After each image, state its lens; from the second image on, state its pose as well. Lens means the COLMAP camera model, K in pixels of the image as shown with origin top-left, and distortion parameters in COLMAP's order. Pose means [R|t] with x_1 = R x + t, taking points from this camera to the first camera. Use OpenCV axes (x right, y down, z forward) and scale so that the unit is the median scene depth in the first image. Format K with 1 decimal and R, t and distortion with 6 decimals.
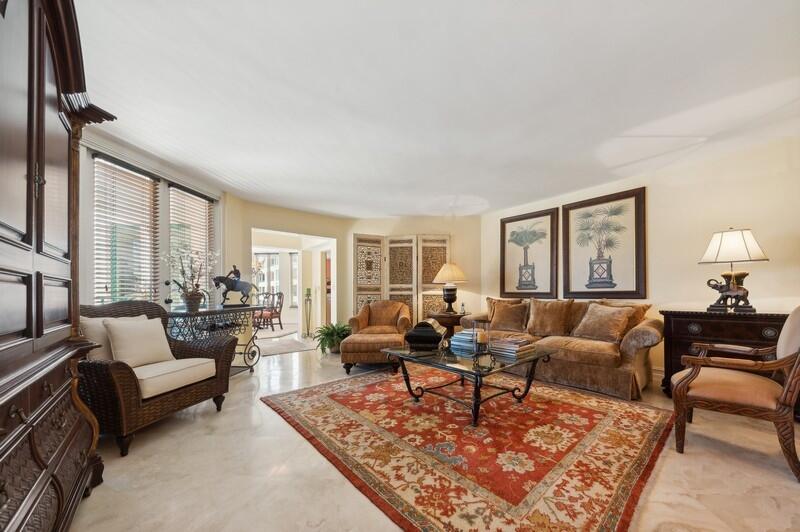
lens RADIAL K [[305.9, 0, 402.6], [0, 305.9, 293.6], [0, 0, 1]] dist [0.014124, 0.000024]
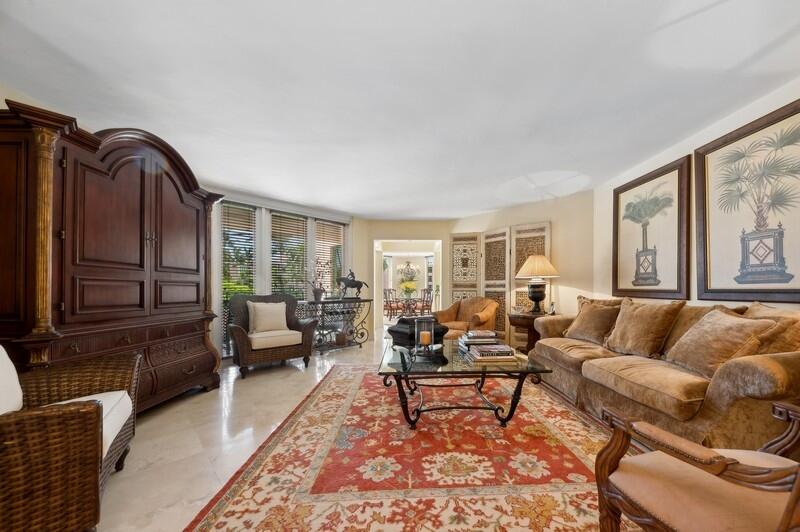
lens RADIAL K [[278.7, 0, 389.1], [0, 278.7, 291.6], [0, 0, 1]] dist [0.001750, -0.000955]
pose [[0.750976, 0.009306, -0.660263, 0.392105], [-0.002724, 0.999936, 0.010996, -0.004937], [0.660323, -0.006460, 0.750954, 0.153209]]
